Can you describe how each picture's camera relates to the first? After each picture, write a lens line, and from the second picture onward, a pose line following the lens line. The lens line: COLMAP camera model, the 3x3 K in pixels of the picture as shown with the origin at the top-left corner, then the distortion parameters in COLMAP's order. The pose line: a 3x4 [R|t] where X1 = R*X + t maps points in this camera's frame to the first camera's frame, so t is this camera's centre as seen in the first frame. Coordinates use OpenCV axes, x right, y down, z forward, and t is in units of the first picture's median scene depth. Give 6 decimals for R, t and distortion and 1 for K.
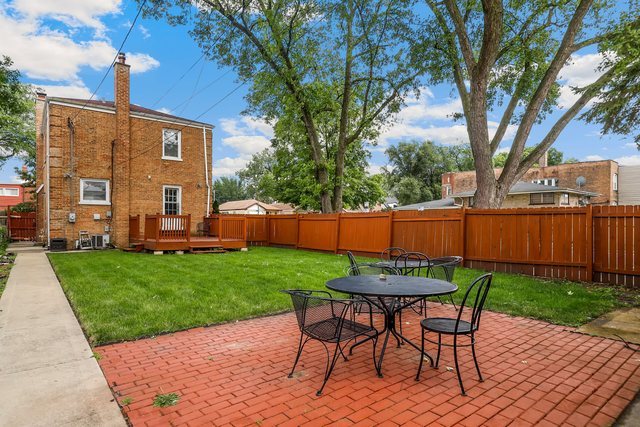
lens RADIAL K [[344.1, 0, 320.0], [0, 344.1, 213.5], [0, 0, 1]] dist [0.001944, -0.000199]
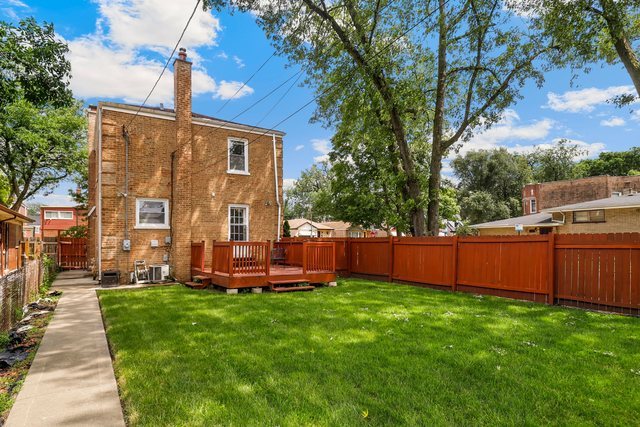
lens RADIAL K [[348.8, 0, 320.1], [0, 348.8, 220.8], [0, 0, 1]] dist [0.018567, 0.000153]
pose [[0.993856, -0.014847, -0.109684, -0.134754], [0.011389, 0.999420, -0.032084, -0.011782], [0.110097, 0.030637, 0.993449, 0.173370]]
